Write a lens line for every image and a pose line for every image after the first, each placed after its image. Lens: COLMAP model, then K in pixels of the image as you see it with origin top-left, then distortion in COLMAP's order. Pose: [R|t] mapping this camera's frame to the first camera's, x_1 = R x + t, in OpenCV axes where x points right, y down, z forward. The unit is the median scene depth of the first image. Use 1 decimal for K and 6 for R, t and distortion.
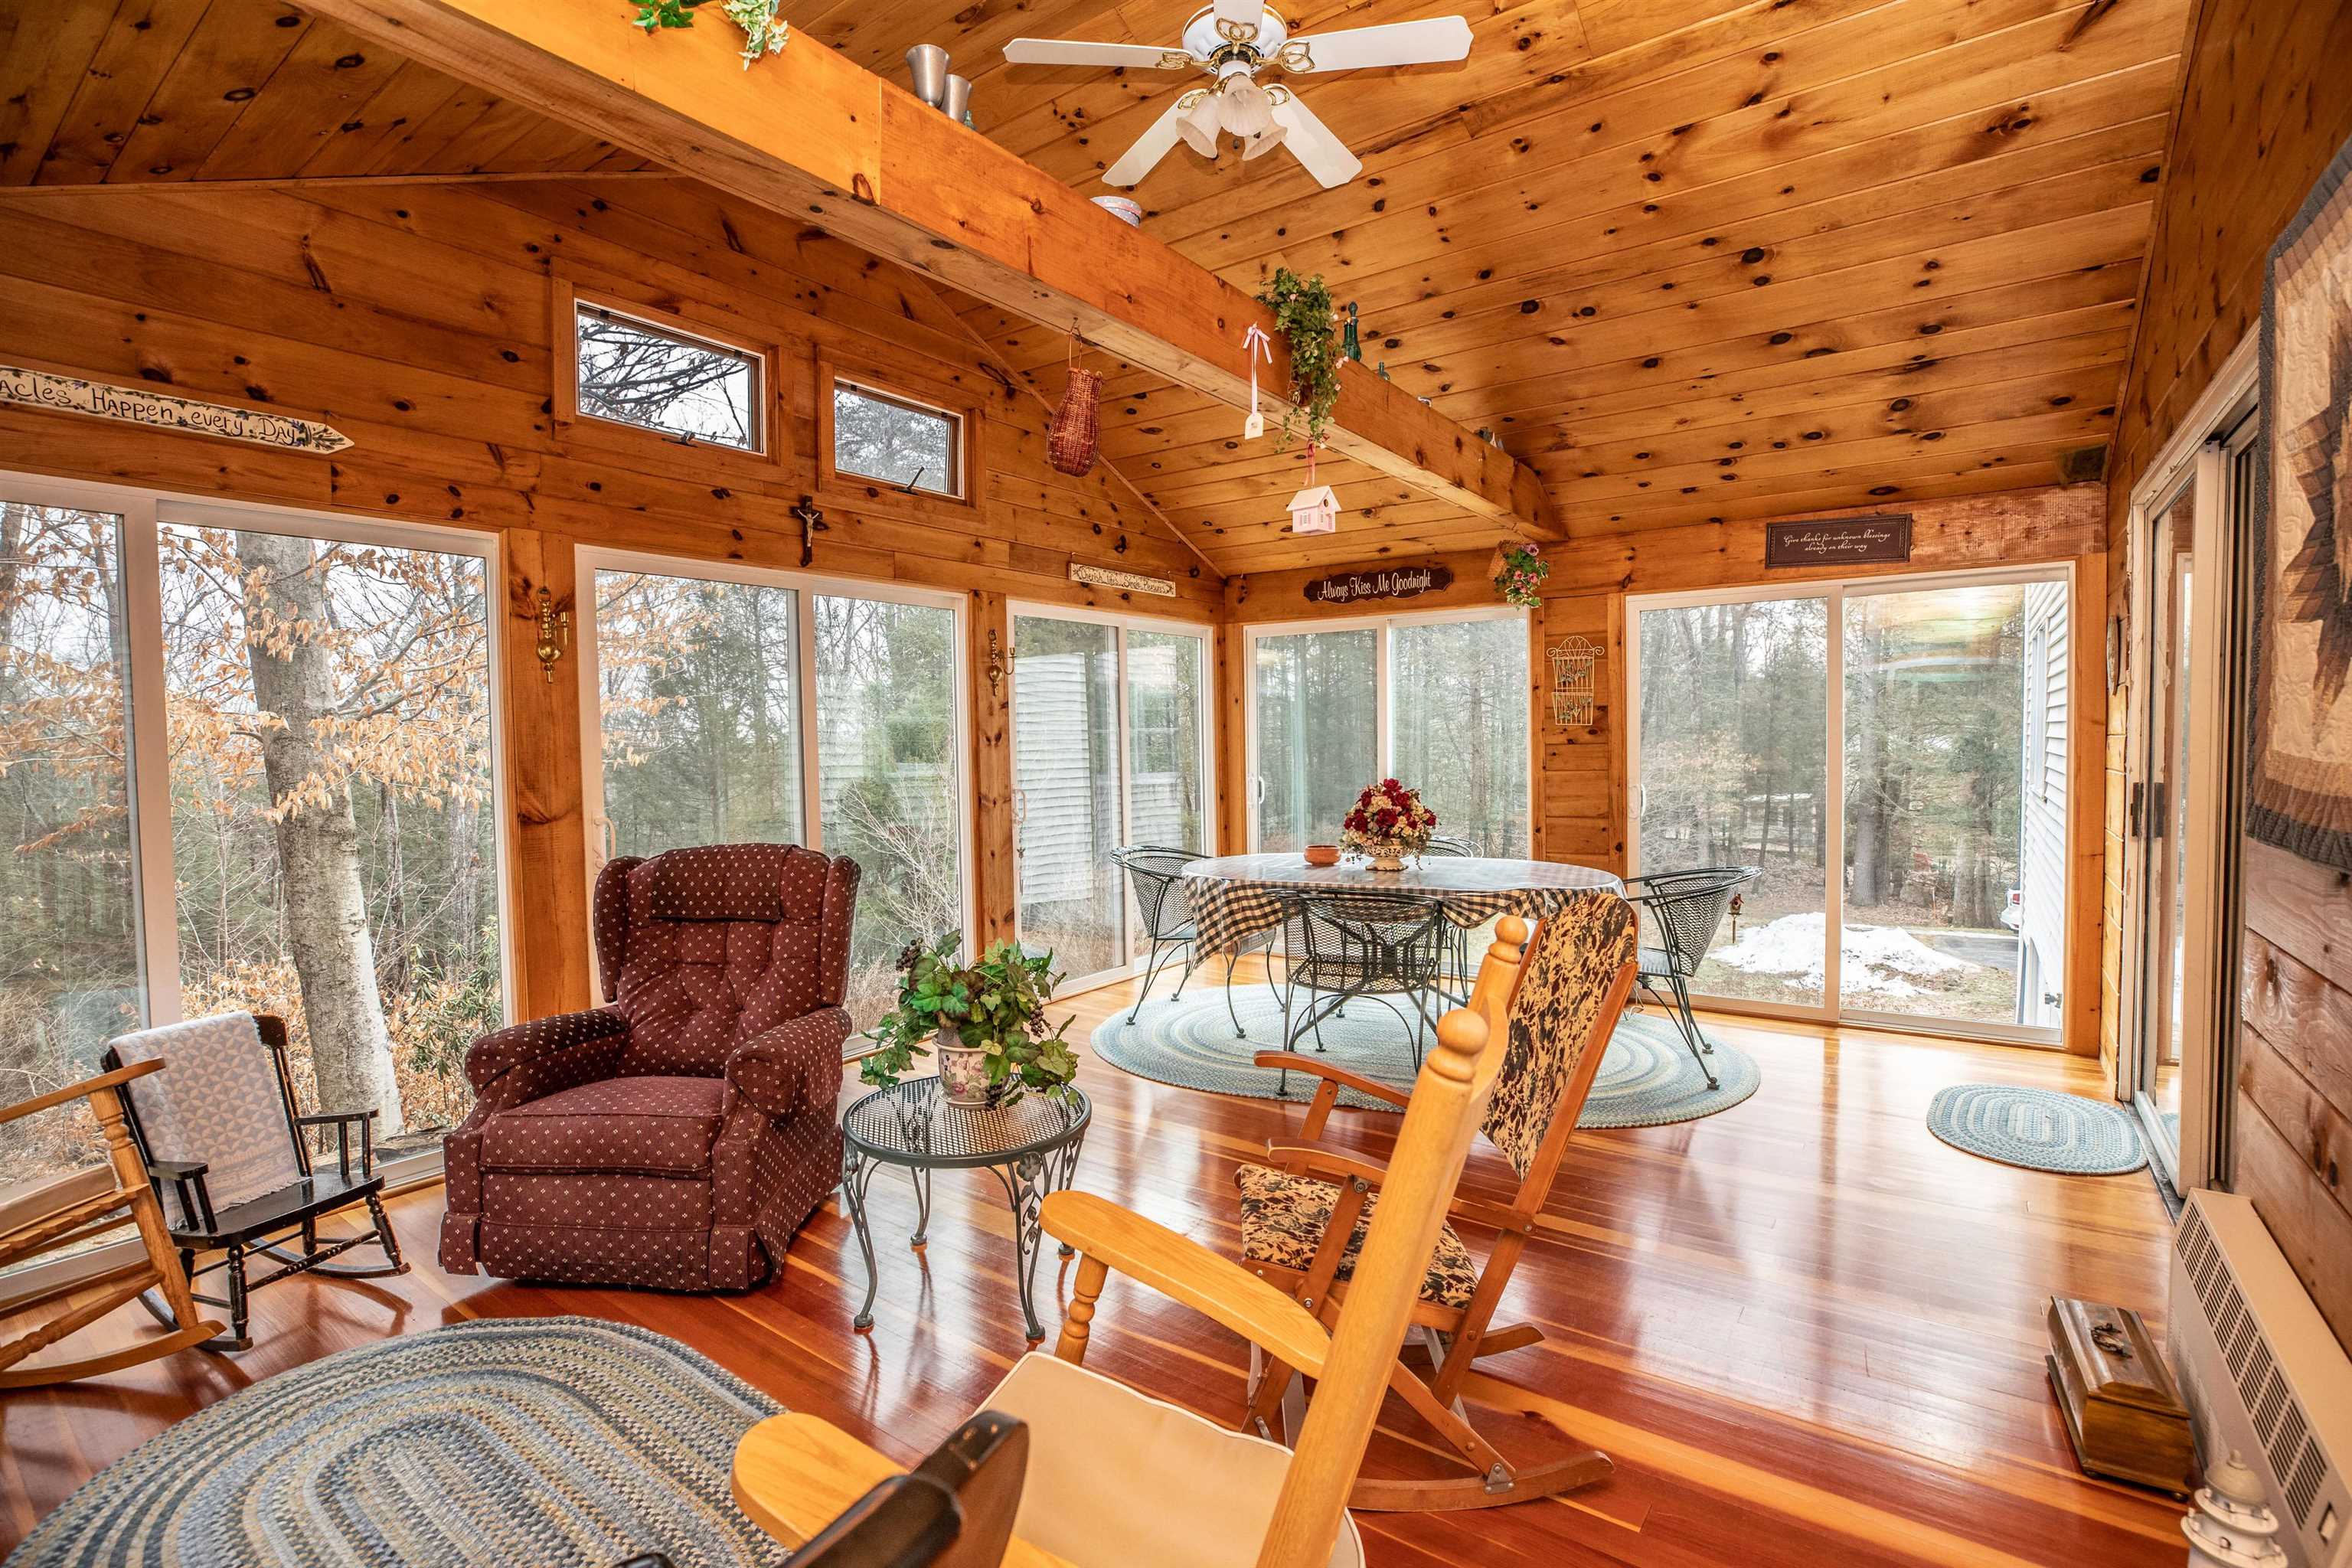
lens RADIAL K [[1070.2, 0, 1181.0], [0, 1070.2, 785.6], [0, 0, 1]] dist [-0.038393, 0.010144]
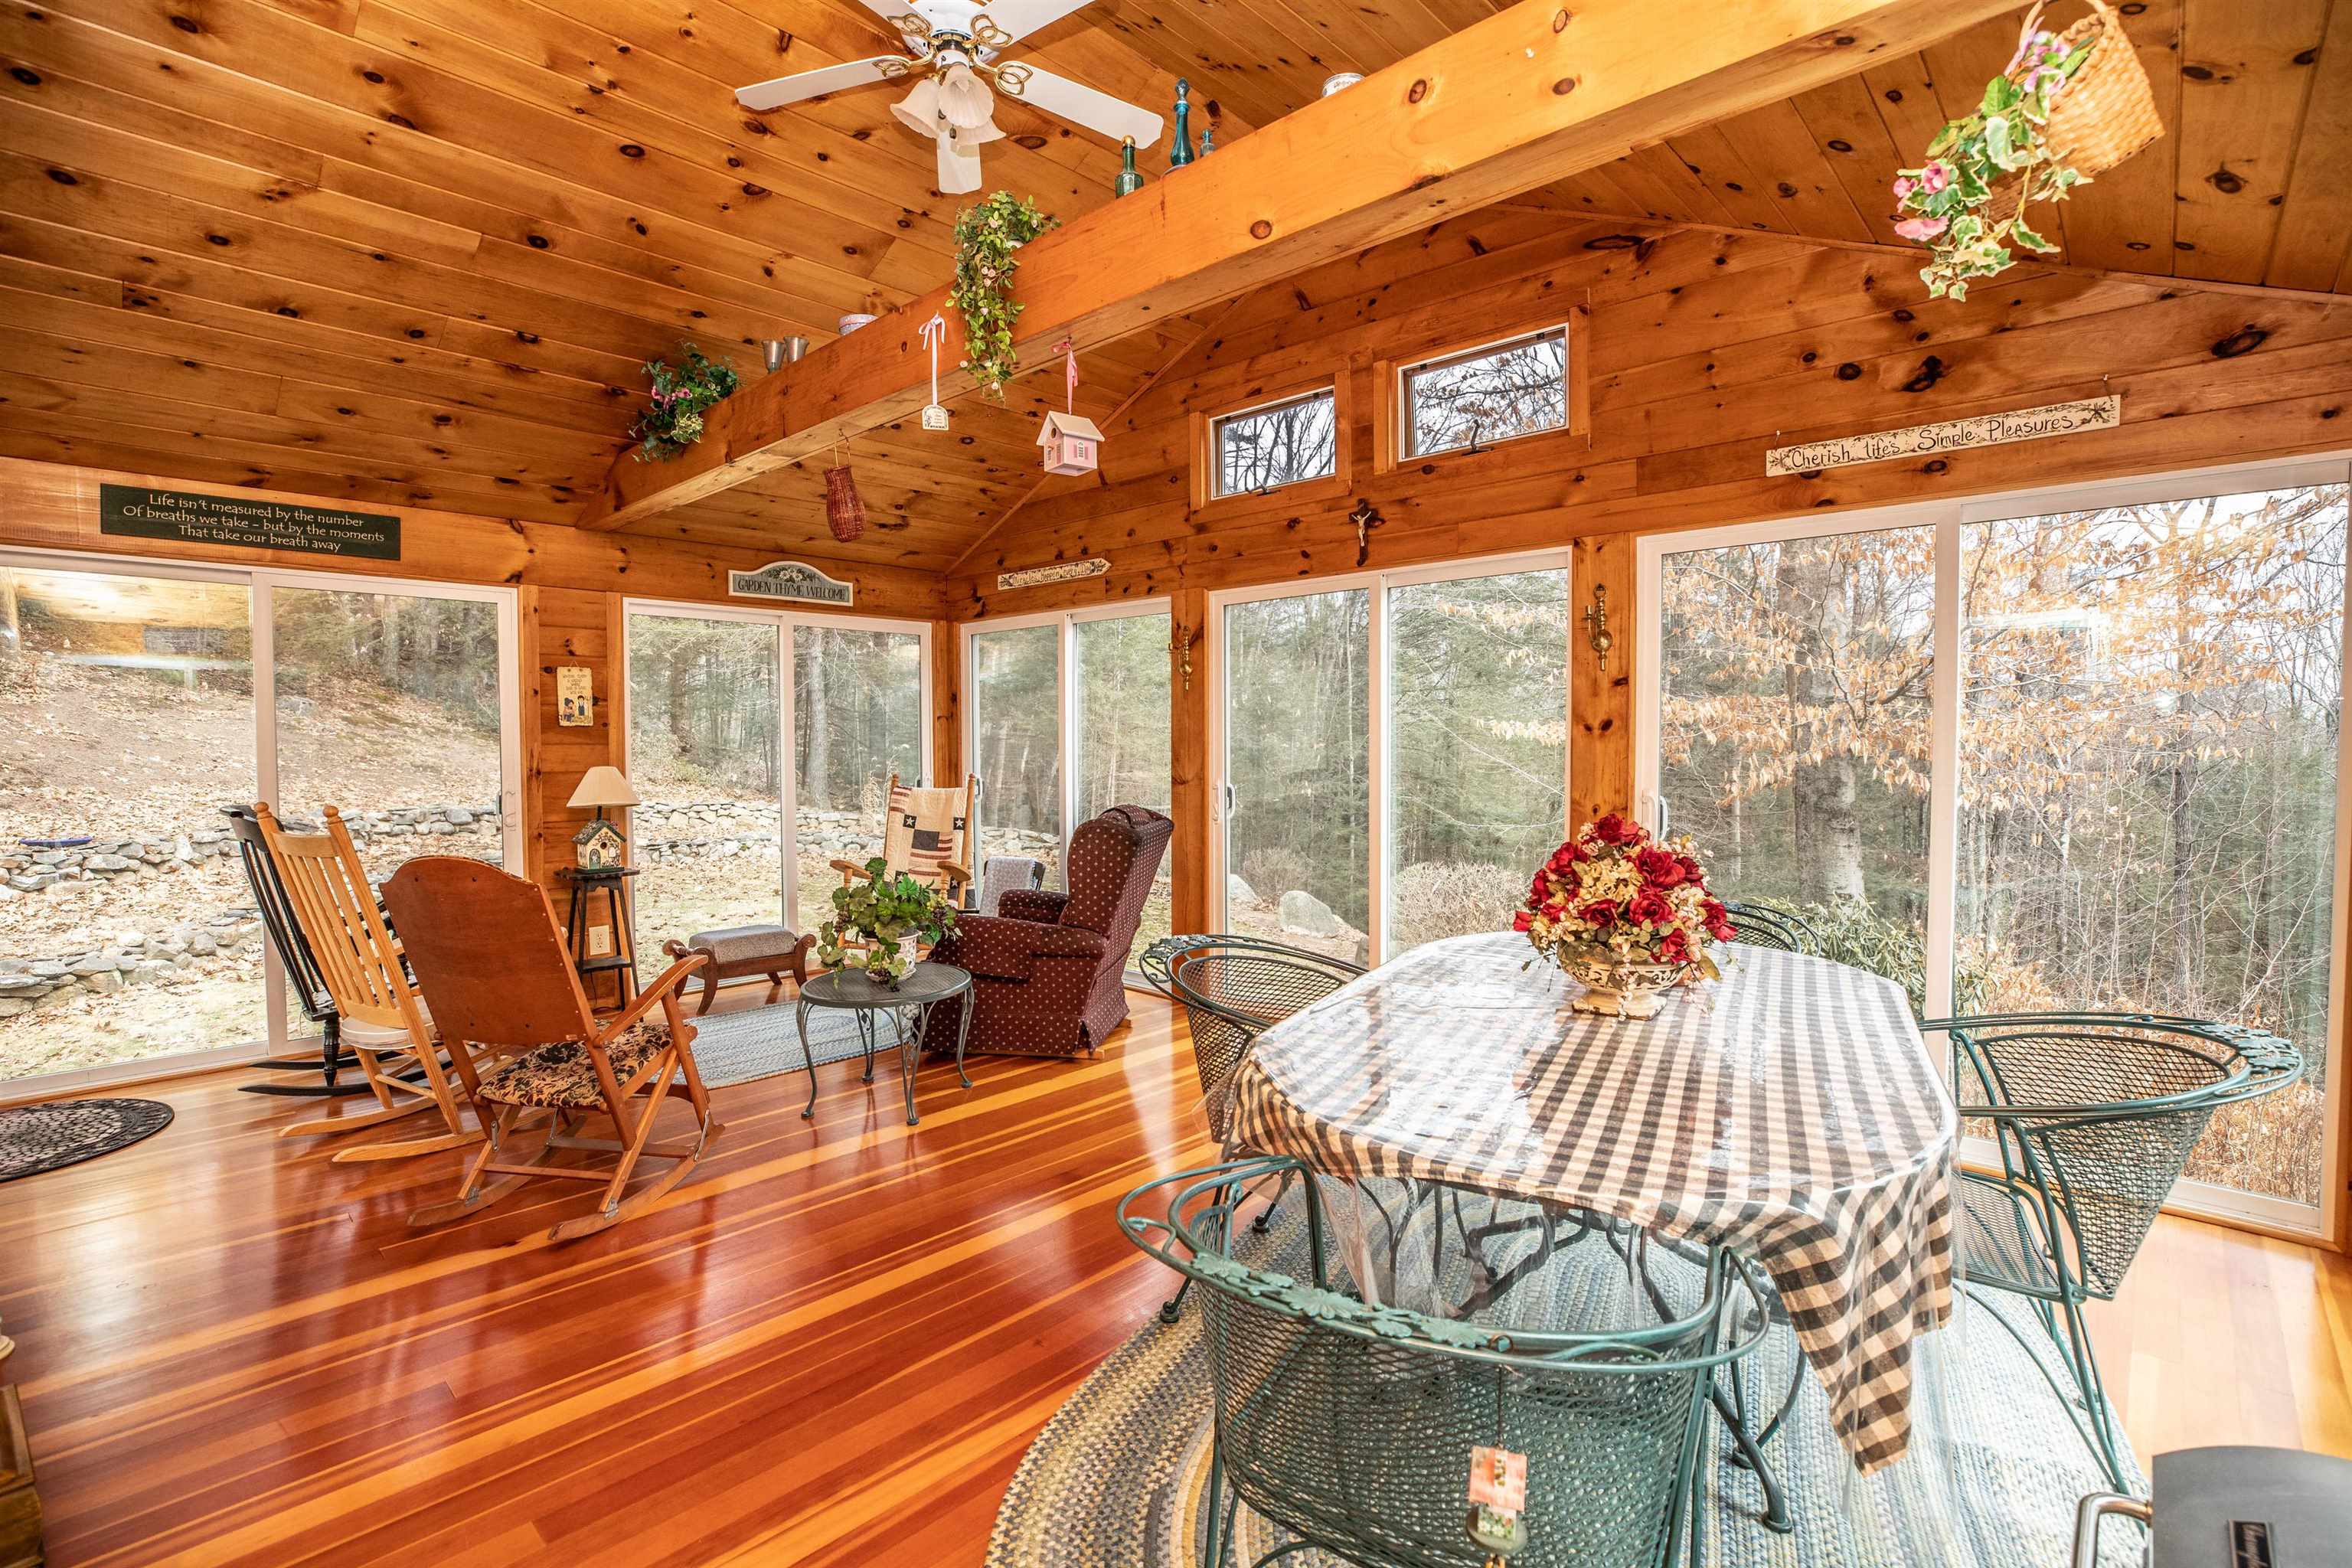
lens RADIAL K [[1070.2, 0, 1161.0], [0, 1070.2, 776.6], [0, 0, 1]] dist [-0.038393, 0.010144]
pose [[-0.129642, 0.048260, -0.990386, 0.712397], [-0.038529, 0.997815, 0.053665, -0.043065], [0.990812, 0.045116, -0.127500, 0.908713]]
